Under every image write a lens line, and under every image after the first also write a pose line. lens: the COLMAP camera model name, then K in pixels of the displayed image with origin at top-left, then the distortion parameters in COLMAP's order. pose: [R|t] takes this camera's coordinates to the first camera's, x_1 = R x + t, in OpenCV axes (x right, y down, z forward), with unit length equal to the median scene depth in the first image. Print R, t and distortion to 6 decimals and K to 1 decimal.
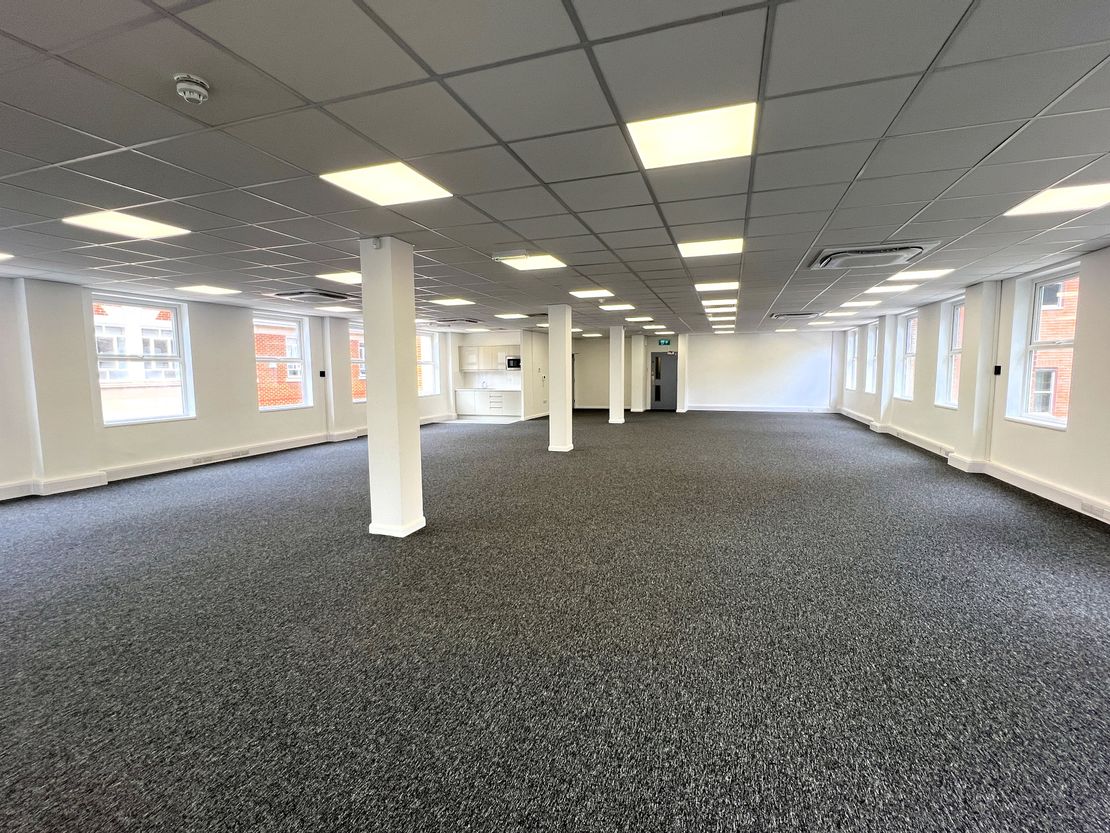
lens RADIAL K [[501.5, 0, 558.2], [0, 501.5, 414.1], [0, 0, 1]] dist [-0.001082, -0.000150]
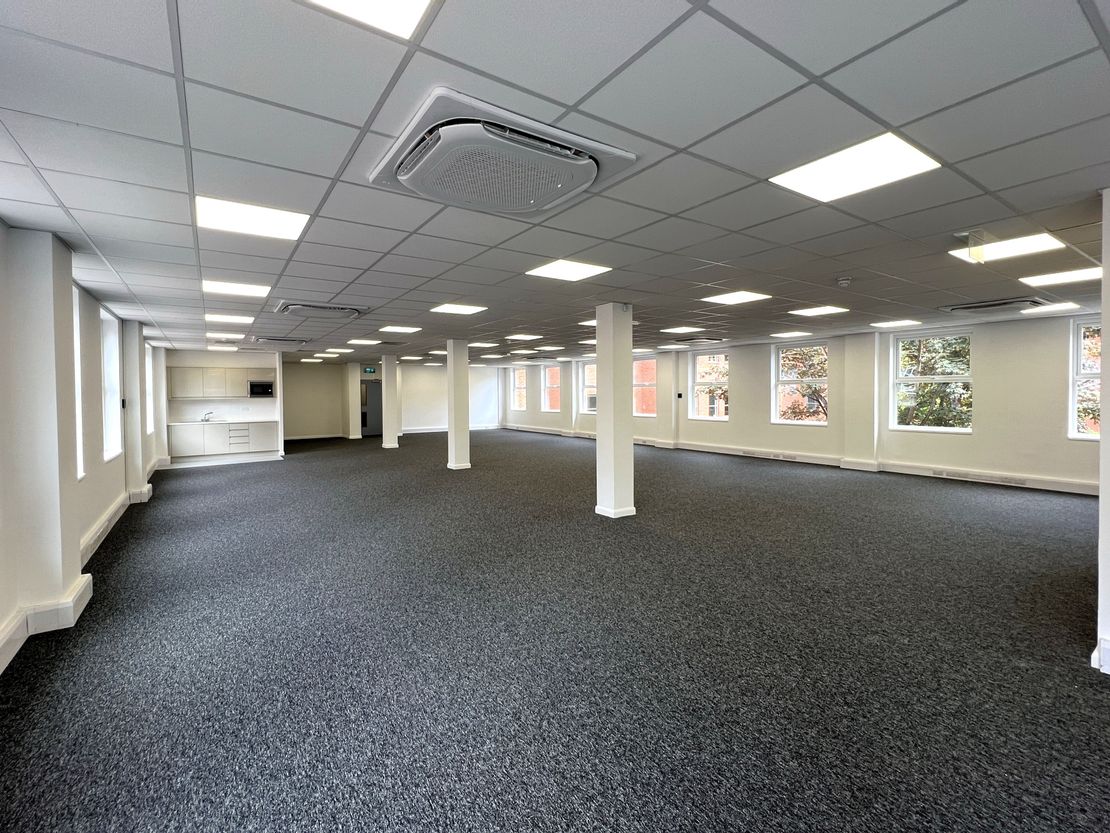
lens RADIAL K [[501.5, 0, 558.2], [0, 501.5, 414.1], [0, 0, 1]] dist [-0.001082, -0.000150]
pose [[0.596073, -0.032016, 0.802292, -0.474572], [0.074387, 0.997109, -0.015477, -0.009233], [-0.799477, 0.068906, 0.596732, 0.095235]]
